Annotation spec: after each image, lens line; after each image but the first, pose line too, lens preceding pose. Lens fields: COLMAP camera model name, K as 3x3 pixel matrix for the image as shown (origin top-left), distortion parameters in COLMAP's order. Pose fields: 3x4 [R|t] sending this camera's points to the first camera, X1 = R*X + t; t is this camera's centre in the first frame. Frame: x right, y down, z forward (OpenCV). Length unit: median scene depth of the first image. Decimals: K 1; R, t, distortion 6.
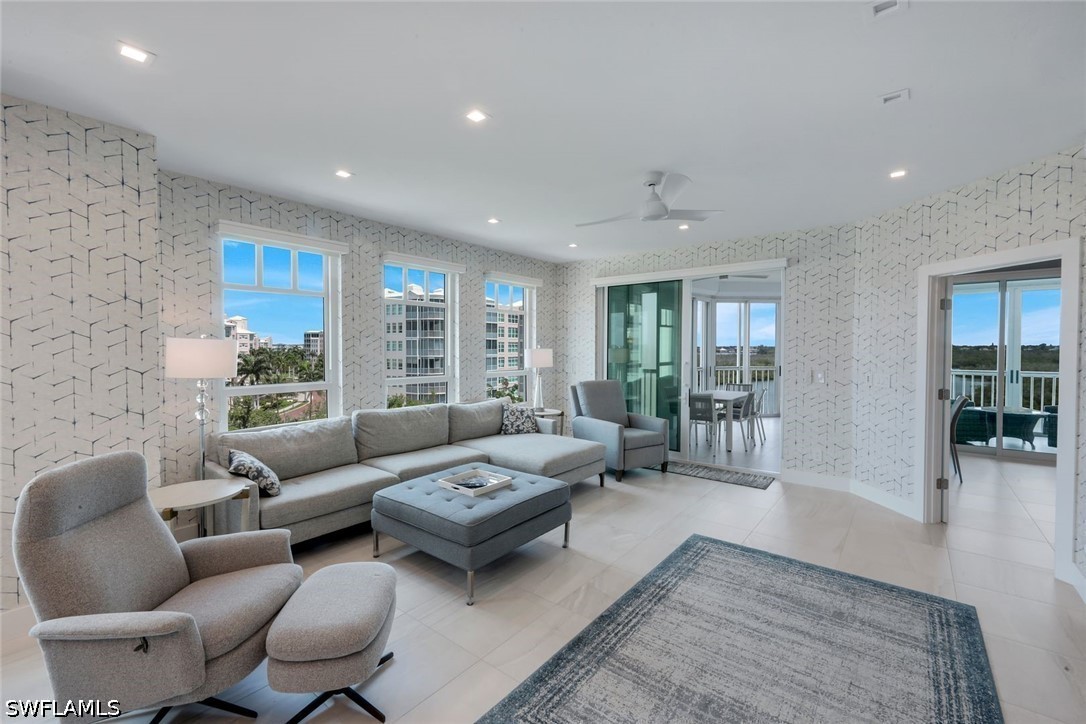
lens RADIAL K [[466.6, 0, 543.8], [0, 466.6, 353.6], [0, 0, 1]] dist [0.002370, -0.000240]
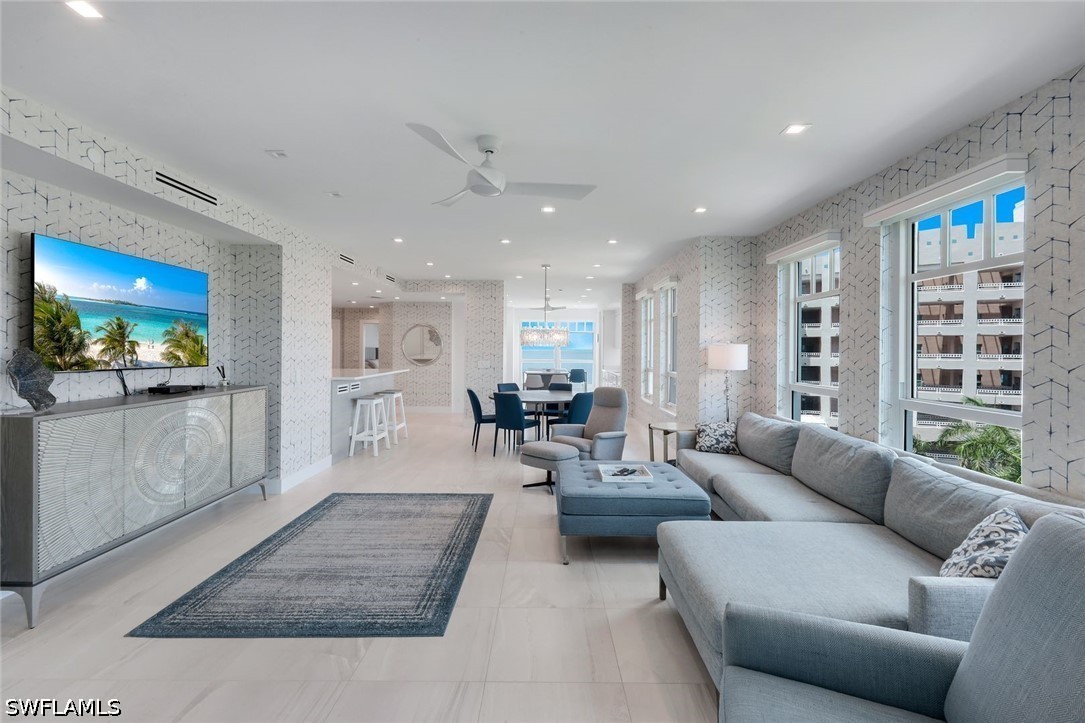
lens RADIAL K [[469.3, 0, 531.7], [0, 469.3, 351.4], [0, 0, 1]] dist [-0.000482, -0.000320]
pose [[-0.802537, -0.003721, -0.596591, 0.456103], [-0.016896, 0.999721, 0.016494, -0.013748], [0.596363, 0.023317, -0.802376, 1.181458]]
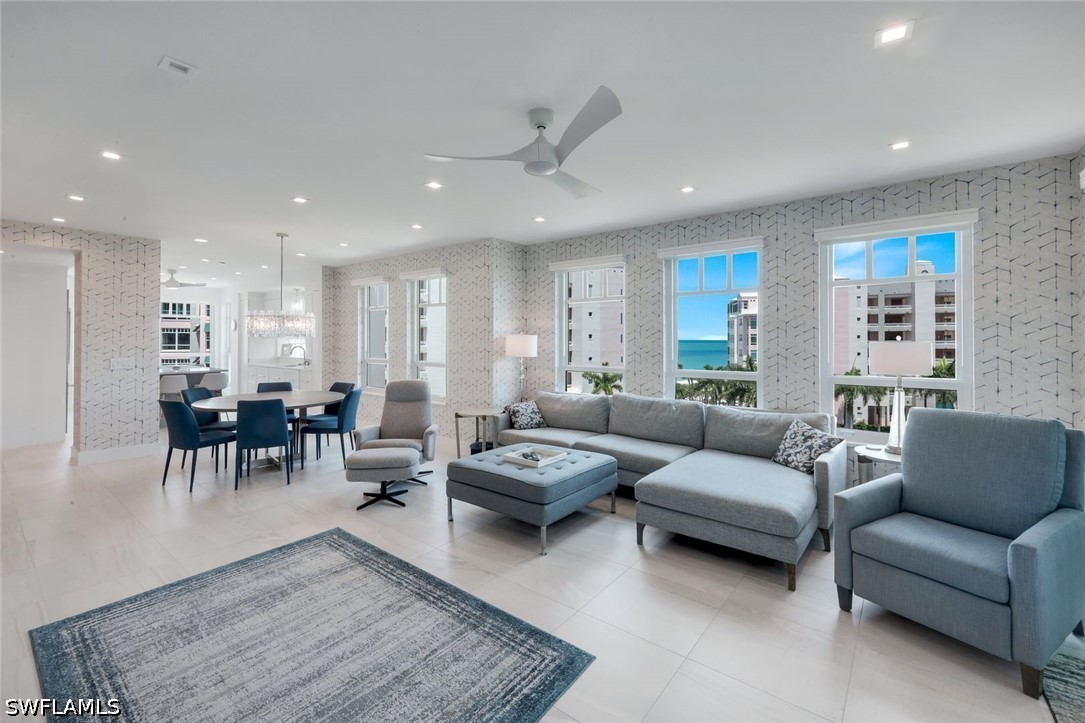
lens RADIAL K [[466.2, 0, 535.7], [0, 466.2, 334.6], [0, 0, 1]] dist [0.002370, -0.000240]
pose [[-0.021911, -0.012936, -0.999676, 0.680367], [-0.015710, 0.999797, -0.012594, -0.006519], [0.999636, 0.015429, -0.022110, 0.695706]]
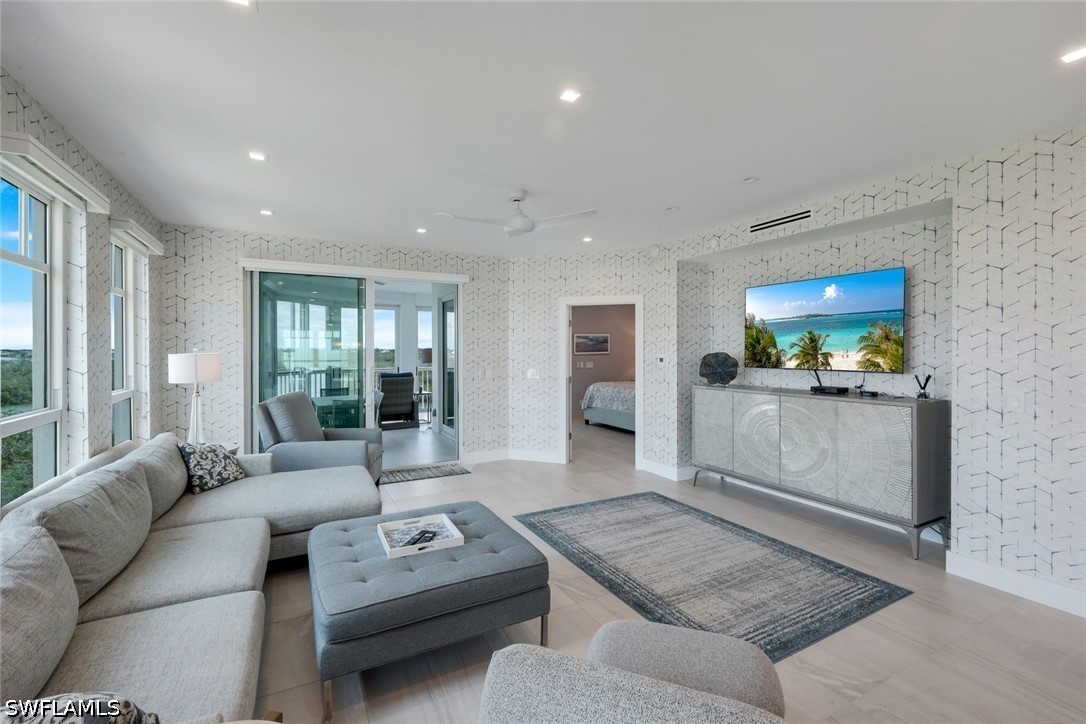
lens RADIAL K [[466.6, 0, 548.0], [0, 466.6, 356.9], [0, 0, 1]] dist [0.002370, -0.000240]
pose [[0.393784, -0.013748, 0.919100, -0.502354], [0.015942, 0.999840, 0.008125, -0.004264], [-0.919065, 0.011453, 0.393940, 0.354327]]
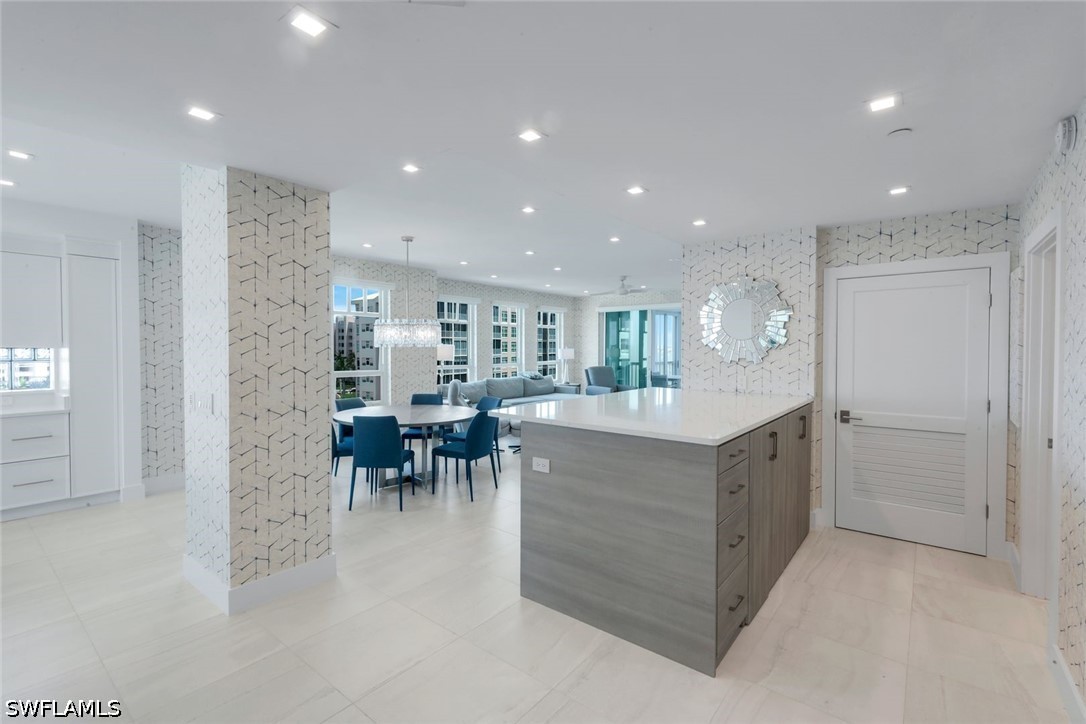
lens RADIAL K [[469.8, 0, 540.7], [0, 469.8, 354.8], [0, 0, 1]] dist [-0.000482, -0.000320]
pose [[0.999950, -0.001047, -0.009975, -0.109960], [0.001080, 0.999994, 0.003269, 0.009229], [0.009971, -0.003279, 0.999945, -0.953915]]
